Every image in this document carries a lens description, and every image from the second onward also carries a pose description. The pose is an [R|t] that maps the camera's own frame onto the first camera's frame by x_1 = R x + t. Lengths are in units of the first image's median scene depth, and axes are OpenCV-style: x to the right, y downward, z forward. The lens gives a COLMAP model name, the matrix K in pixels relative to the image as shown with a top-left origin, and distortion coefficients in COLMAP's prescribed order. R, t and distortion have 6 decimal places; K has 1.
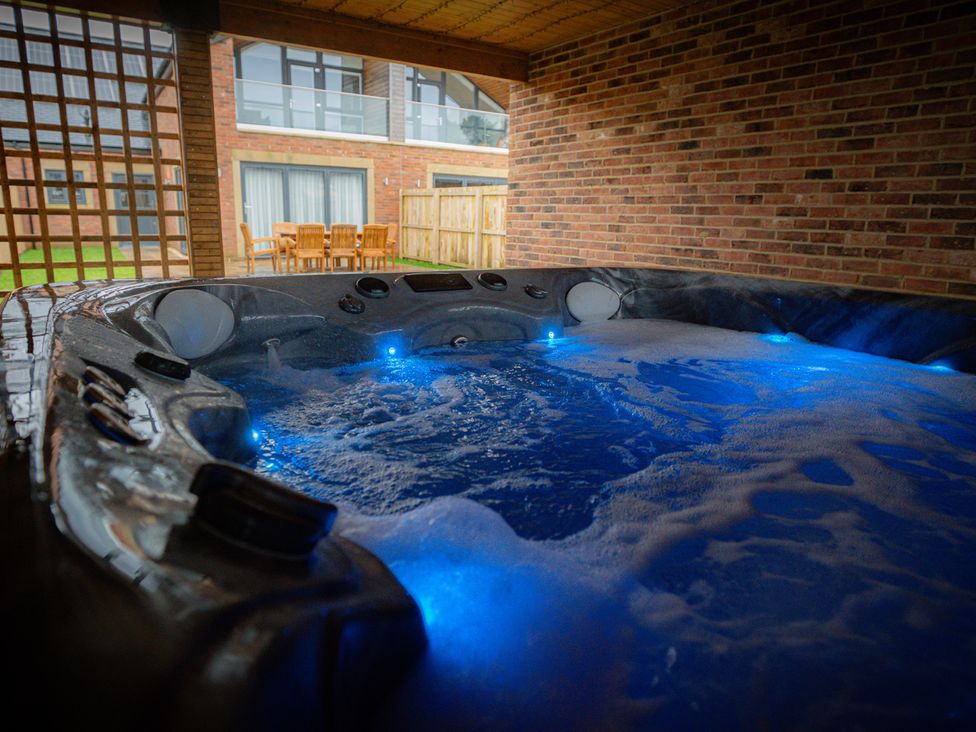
lens RADIAL K [[606.3, 0, 455.2], [0, 606.3, 365.9], [0, 0, 1]] dist [-0.049182, 0.005328]
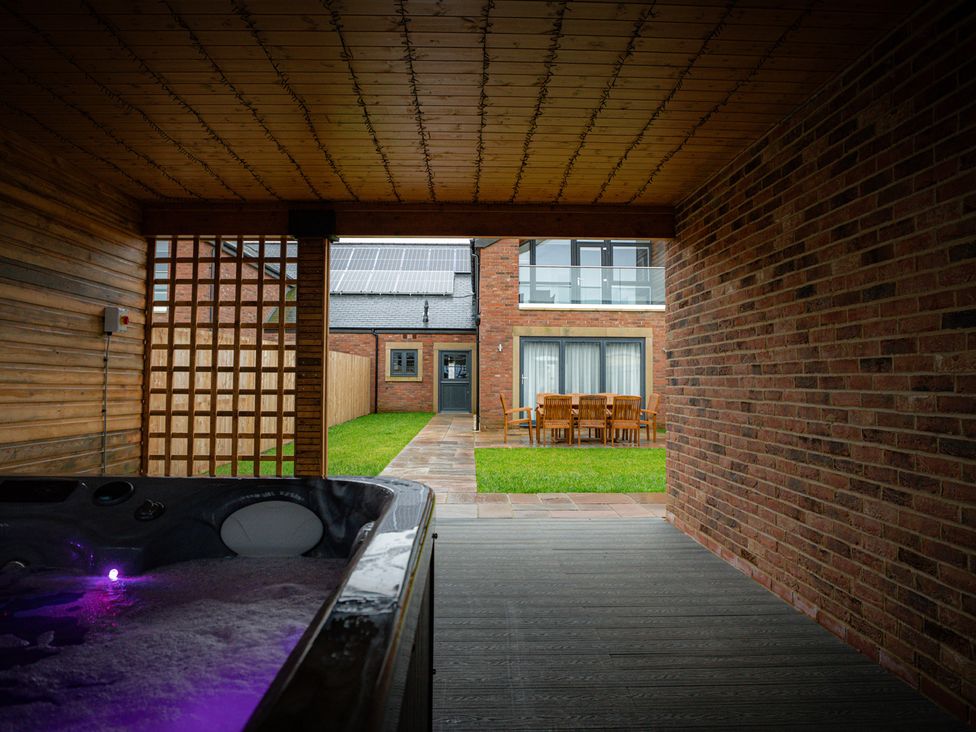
lens RADIAL K [[606.3, 0, 455.2], [0, 606.3, 365.9], [0, 0, 1]] dist [-0.049182, 0.005328]
pose [[0.852505, -0.031593, -0.521763, 0.389015], [-0.109998, 0.964978, -0.238156, -0.071576], [0.511014, 0.260422, 0.819173, 0.233297]]
